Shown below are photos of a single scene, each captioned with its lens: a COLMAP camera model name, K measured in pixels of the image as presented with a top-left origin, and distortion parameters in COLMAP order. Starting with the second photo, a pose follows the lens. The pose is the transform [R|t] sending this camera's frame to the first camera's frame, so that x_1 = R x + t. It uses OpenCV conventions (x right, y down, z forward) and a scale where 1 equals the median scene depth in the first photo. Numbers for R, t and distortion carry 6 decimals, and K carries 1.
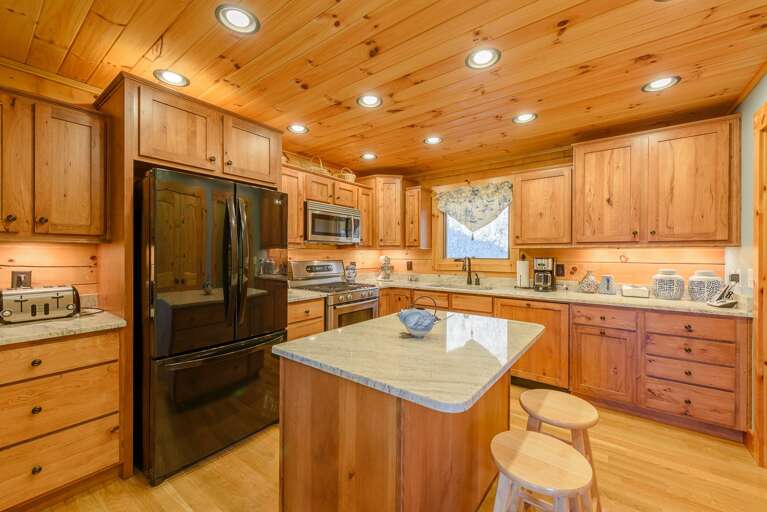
lens RADIAL K [[310.7, 0, 383.9], [0, 310.7, 255.1], [0, 0, 1]] dist [-0.001671, -0.000096]
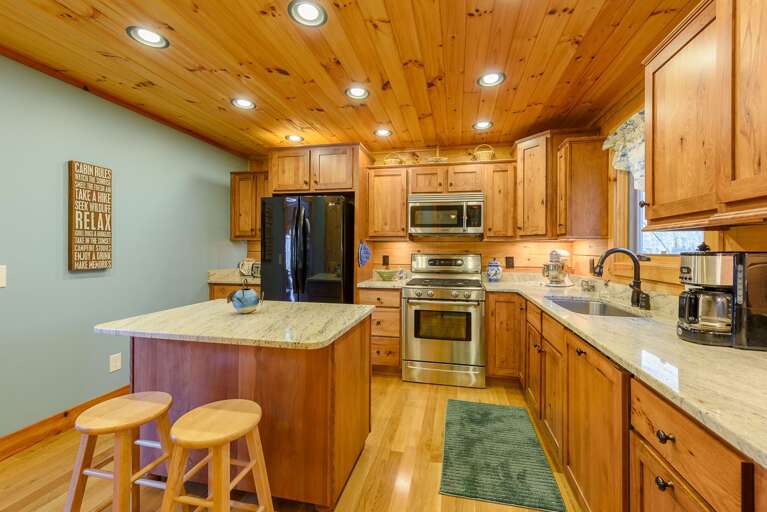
lens RADIAL K [[329.5, 0, 383.0], [0, 329.5, 250.6], [0, 0, 1]] dist [0.001995, 0.000032]
pose [[0.406932, 0.002716, -0.913454, 0.648550], [-0.008623, 0.999962, -0.000868, 0.010770], [0.913418, 0.008230, 0.406940, 0.433289]]
